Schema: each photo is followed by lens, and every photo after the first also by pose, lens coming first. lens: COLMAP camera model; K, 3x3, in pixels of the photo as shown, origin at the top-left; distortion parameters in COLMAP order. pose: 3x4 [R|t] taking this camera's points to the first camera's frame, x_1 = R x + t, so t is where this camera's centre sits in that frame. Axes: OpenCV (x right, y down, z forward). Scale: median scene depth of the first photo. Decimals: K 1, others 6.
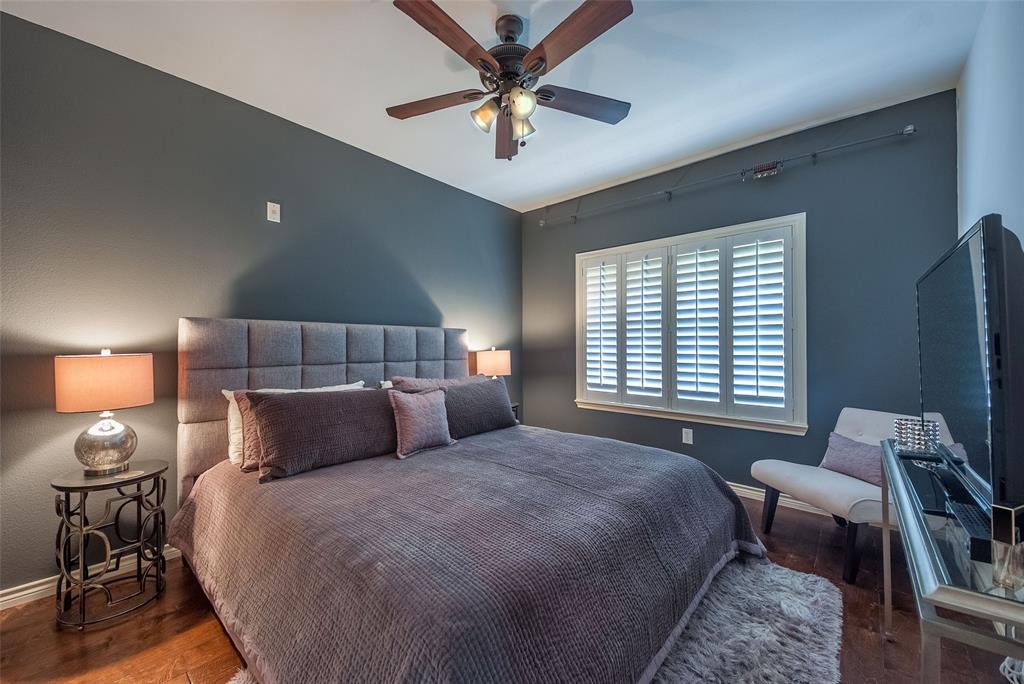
lens RADIAL K [[380.4, 0, 512.0], [0, 380.4, 342.0], [0, 0, 1]] dist [0.014550, -0.000050]
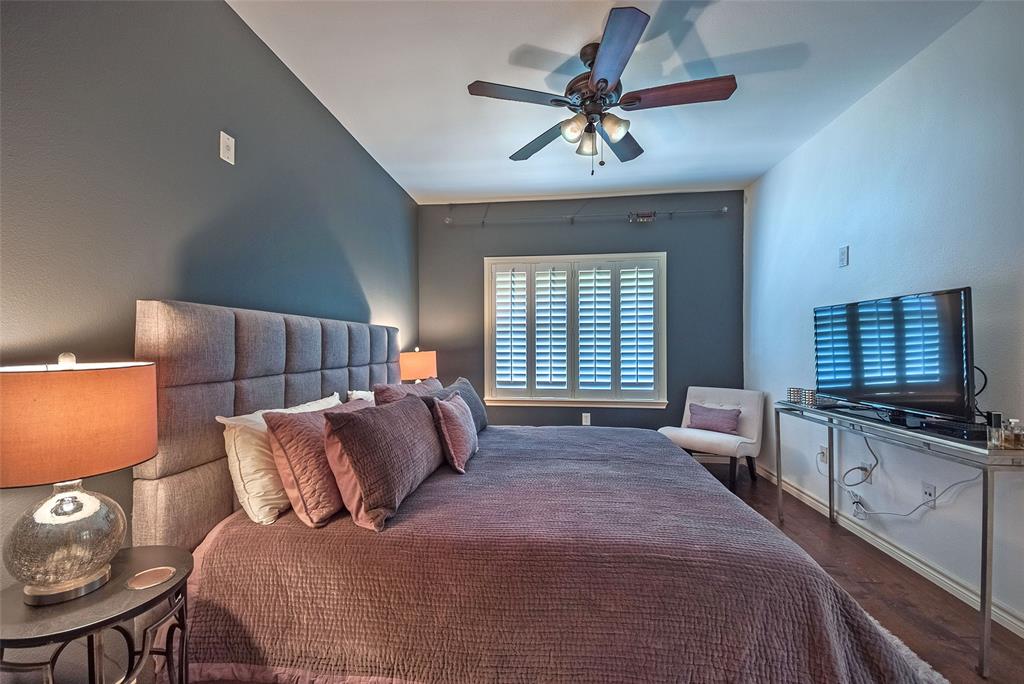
lens RADIAL K [[380.4, 0, 512.0], [0, 380.4, 342.0], [0, 0, 1]] dist [0.014550, -0.000050]
pose [[0.829762, 0.002341, 0.558112, -0.430382], [-0.001323, 0.999997, -0.002226, 0.001172], [-0.558115, 0.001108, 0.829763, 0.121388]]
